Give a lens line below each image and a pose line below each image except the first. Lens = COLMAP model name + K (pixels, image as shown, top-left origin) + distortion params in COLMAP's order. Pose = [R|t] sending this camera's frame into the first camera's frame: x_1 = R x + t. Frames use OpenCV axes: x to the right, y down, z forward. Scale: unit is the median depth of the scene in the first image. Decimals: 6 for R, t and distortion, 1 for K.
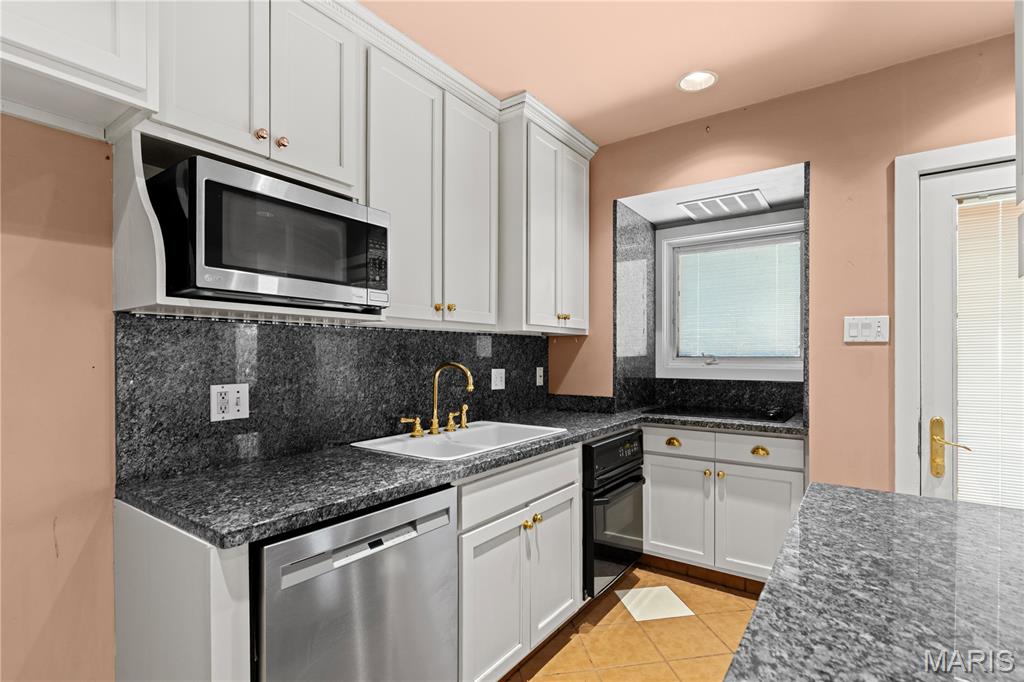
lens RADIAL K [[493.0, 0, 517.2], [0, 493.0, 356.2], [0, 0, 1]] dist [0.002001, -0.000501]
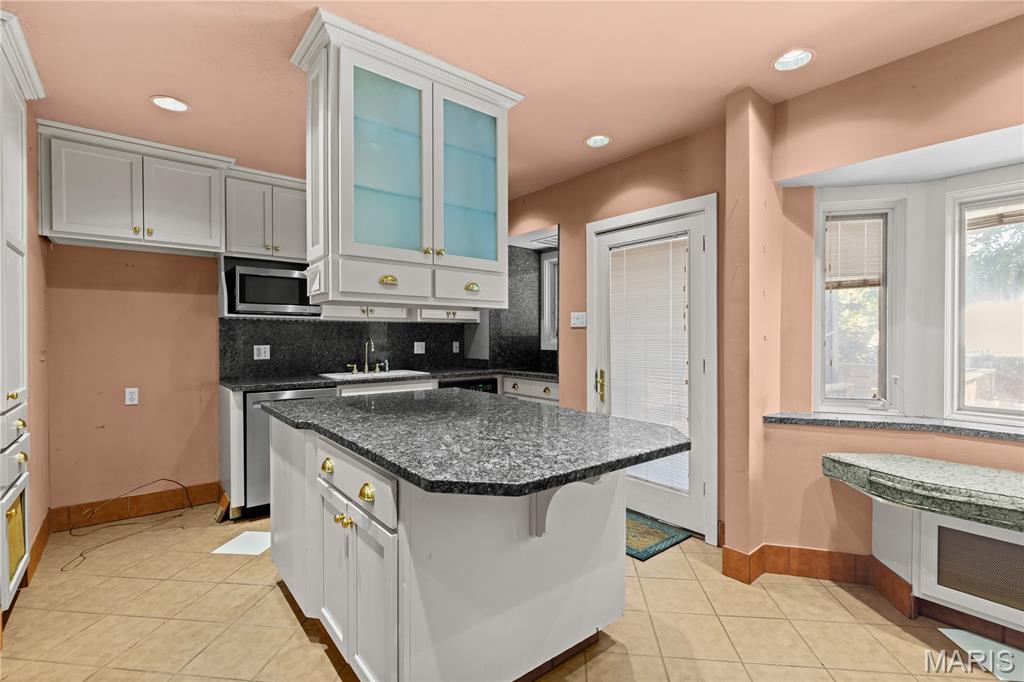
lens RADIAL K [[472.0, 0, 511.0], [0, 472.0, 339.8], [0, 0, 1]] dist [-0.001304, 0.000227]
pose [[0.961459, 0.004691, -0.274907, 0.986825], [-0.003159, 0.999977, 0.006016, 0.007967], [0.274929, -0.004916, 0.961452, -0.731349]]
